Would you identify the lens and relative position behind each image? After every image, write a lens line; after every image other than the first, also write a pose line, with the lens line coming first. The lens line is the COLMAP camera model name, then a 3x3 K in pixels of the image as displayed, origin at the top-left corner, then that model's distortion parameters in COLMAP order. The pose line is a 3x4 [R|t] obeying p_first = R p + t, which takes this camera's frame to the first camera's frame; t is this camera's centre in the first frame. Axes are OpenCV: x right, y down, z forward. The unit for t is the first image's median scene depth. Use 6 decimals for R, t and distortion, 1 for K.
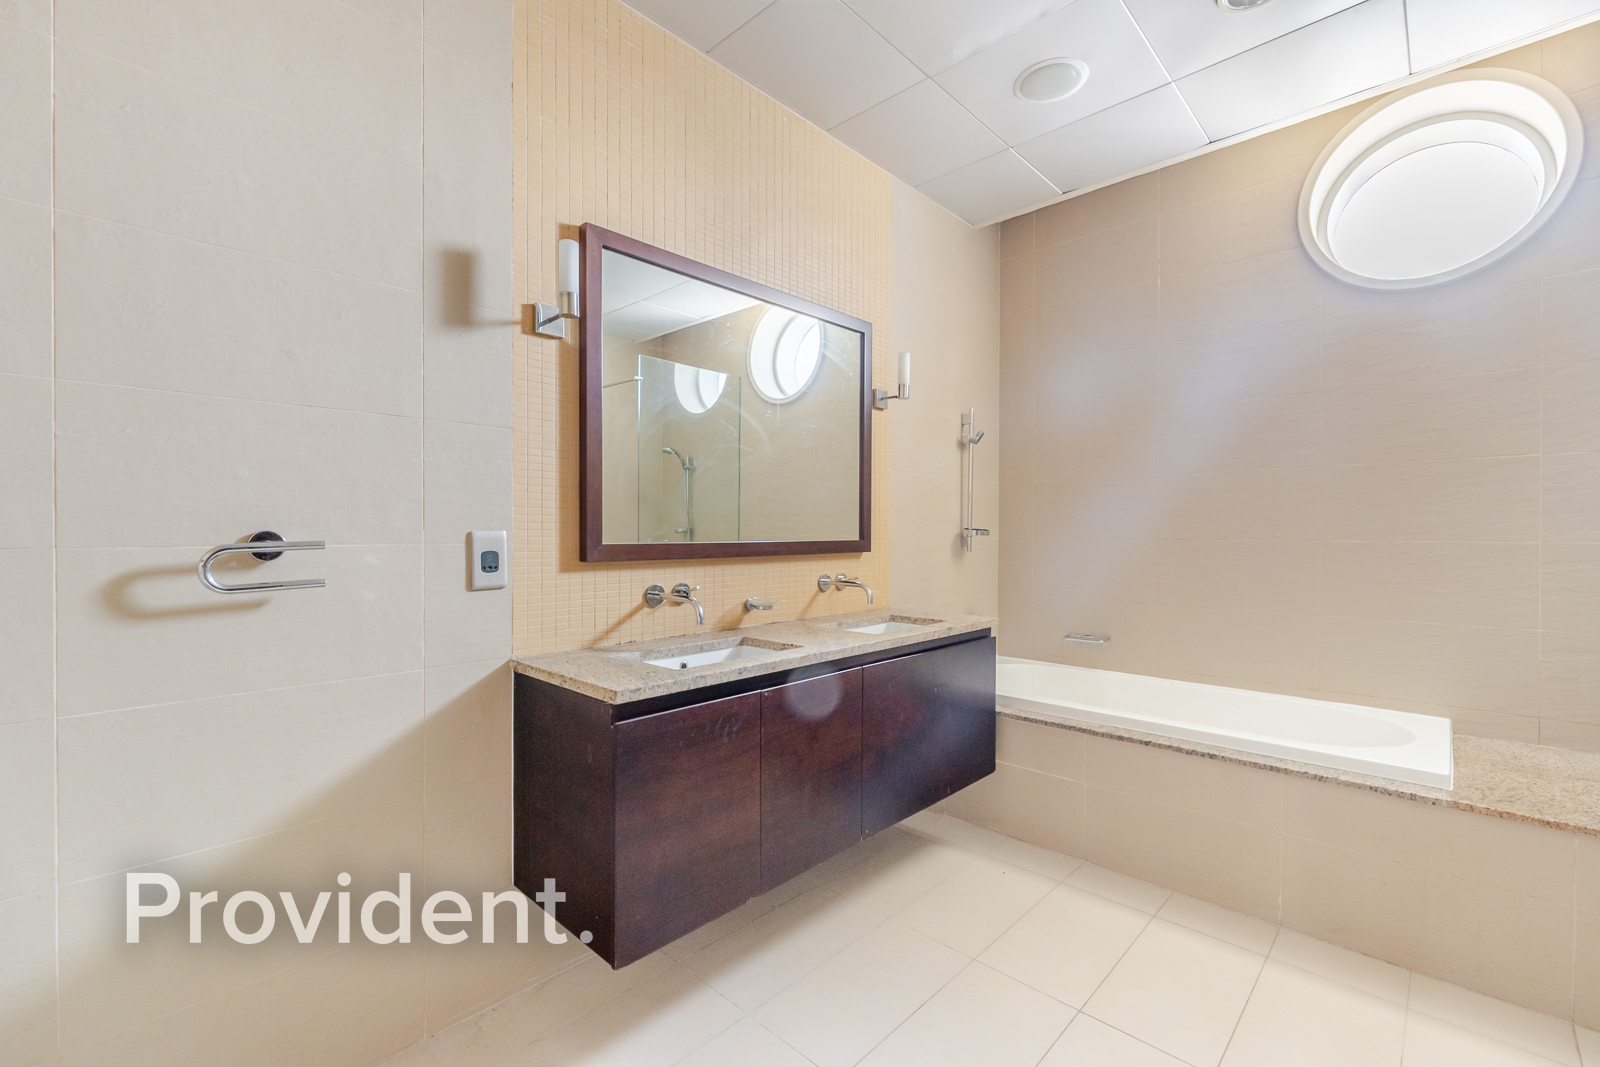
lens RADIAL K [[681.4, 0, 800.0], [0, 681.4, 533.5], [0, 0, 1]] dist [-0.000007, -0.000006]
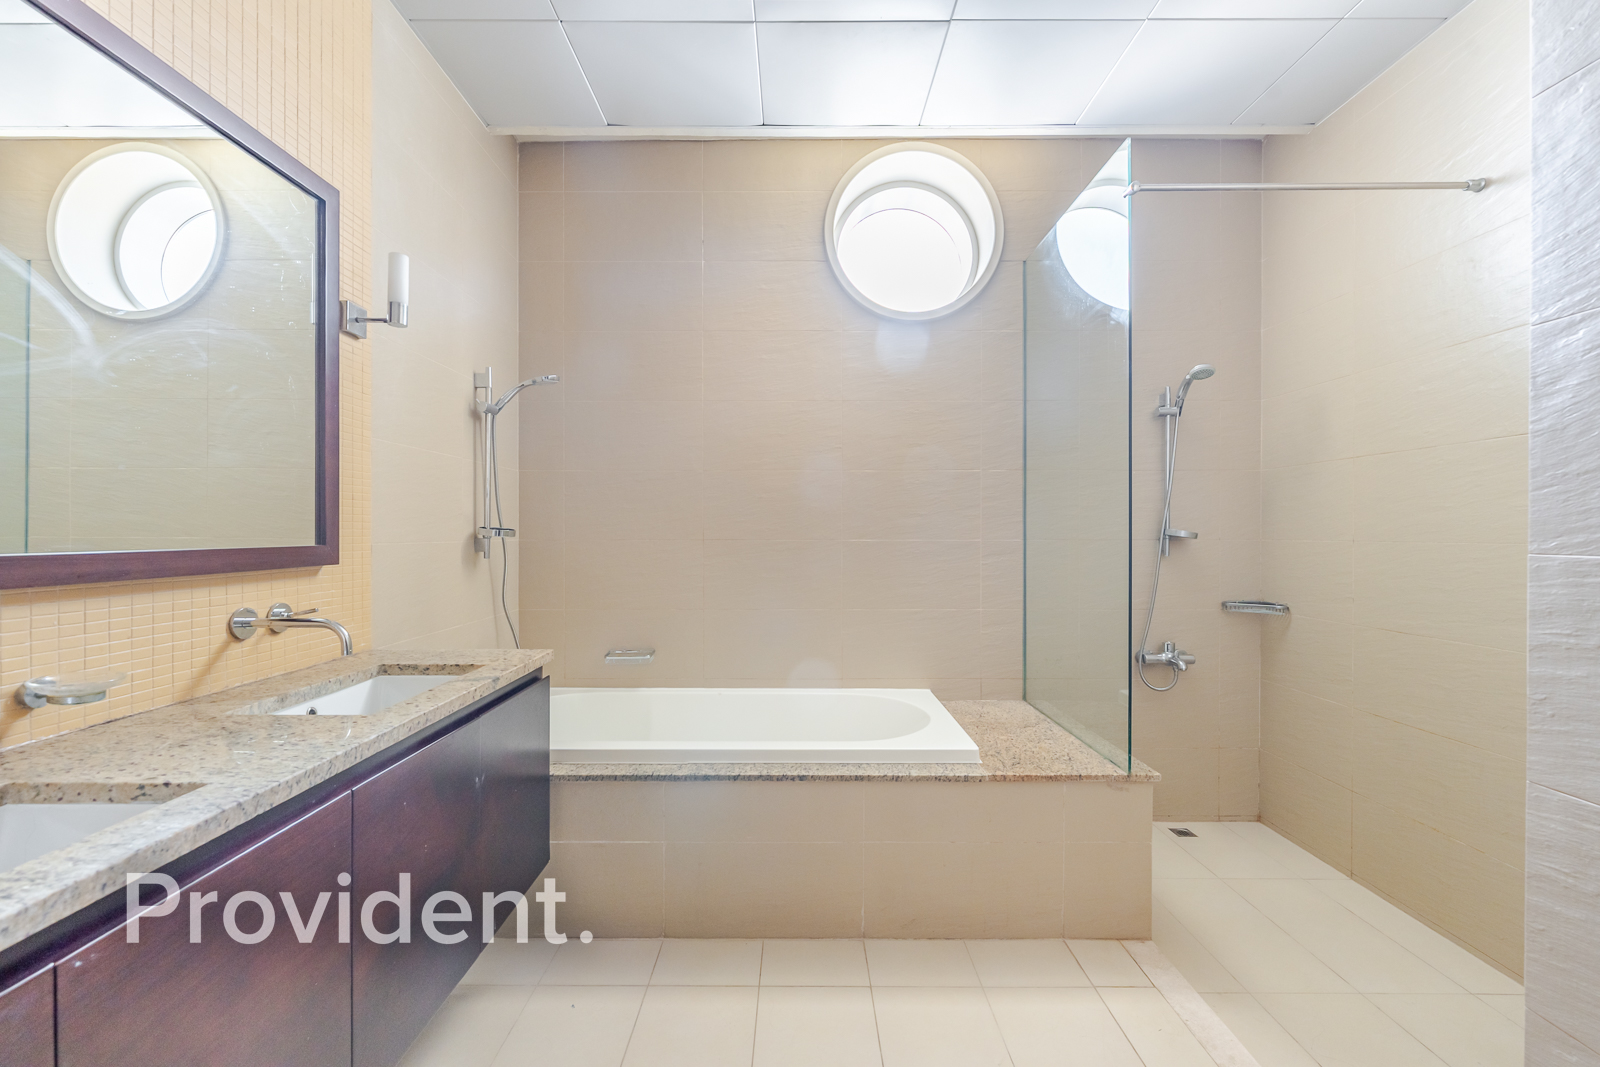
lens RADIAL K [[668.7, 0, 800.0], [0, 668.7, 533.5], [0, 0, 1]] dist [0.001246, 0.000375]
pose [[0.725118, -0.002378, 0.688621, -0.010162], [0.001847, 0.999997, 0.001509, -0.000903], [-0.688623, 0.000178, 0.725120, 0.306548]]
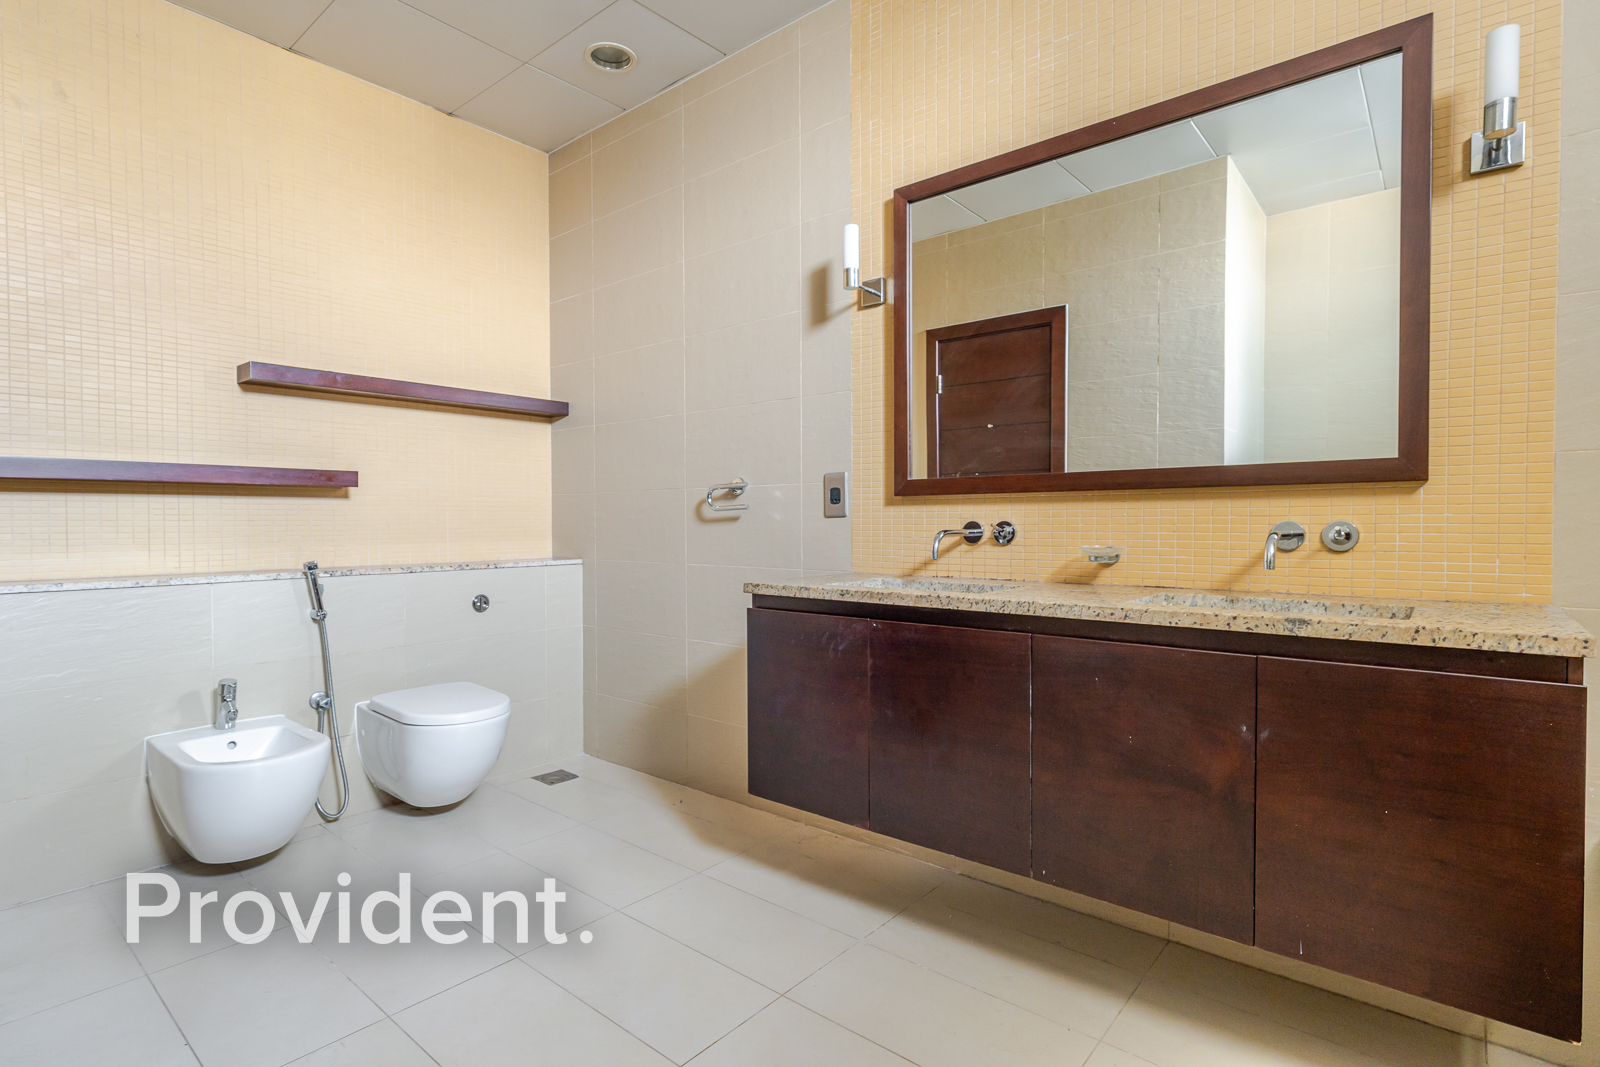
lens RADIAL K [[782.3, 0, 800.0], [0, 782.3, 533.5], [0, 0, 1]] dist [0.000146, 0.000001]
pose [[0.062075, 0.010734, -0.998014, 0.694089], [-0.001279, 0.999942, 0.010675, 0.065091], [0.998071, 0.000614, 0.062085, 0.556808]]
